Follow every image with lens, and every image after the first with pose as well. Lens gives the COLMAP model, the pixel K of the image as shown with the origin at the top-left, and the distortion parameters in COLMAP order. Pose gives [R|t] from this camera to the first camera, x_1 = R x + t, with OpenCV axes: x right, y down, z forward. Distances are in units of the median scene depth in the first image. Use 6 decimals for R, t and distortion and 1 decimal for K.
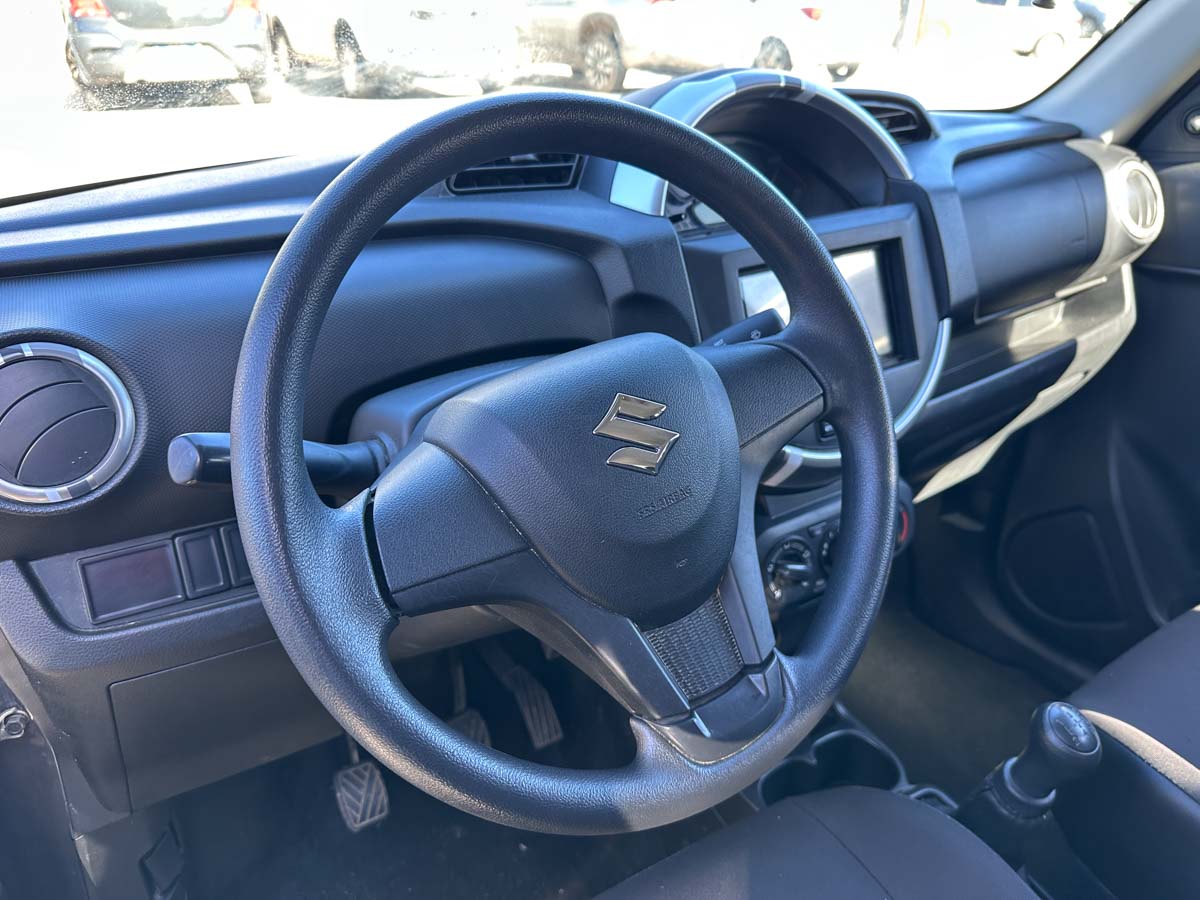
lens RADIAL K [[849.1, 0, 605.6], [0, 849.1, 450.9], [0, 0, 1]] dist [-0.021124, -0.002504]
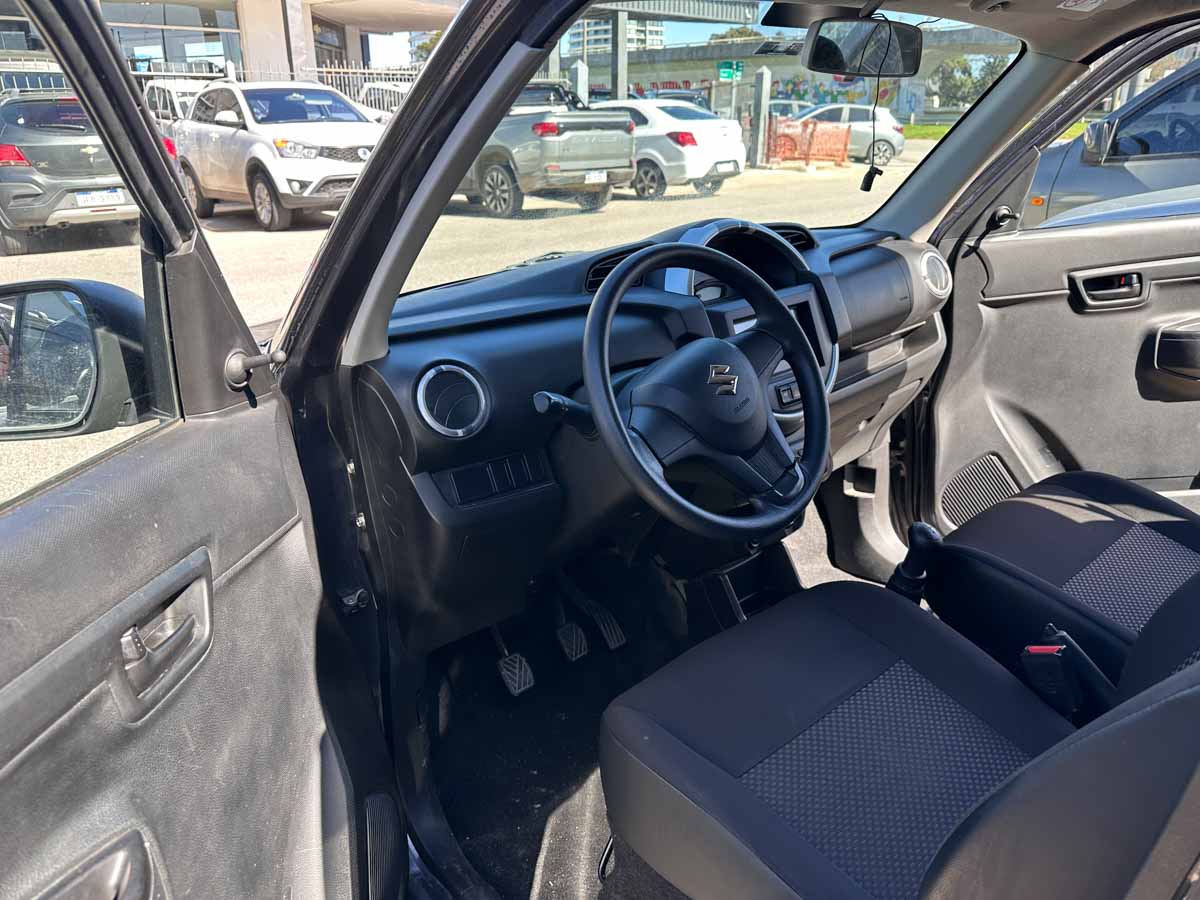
lens RADIAL K [[849.1, 0, 600.1], [0, 849.1, 448.9], [0, 0, 1]] dist [-0.021124, -0.002504]
pose [[0.988846, -0.083265, 0.123490, -0.327958], [0.097571, 0.988594, -0.114729, 0.215697], [-0.112528, 0.125498, 0.985691, -0.672473]]
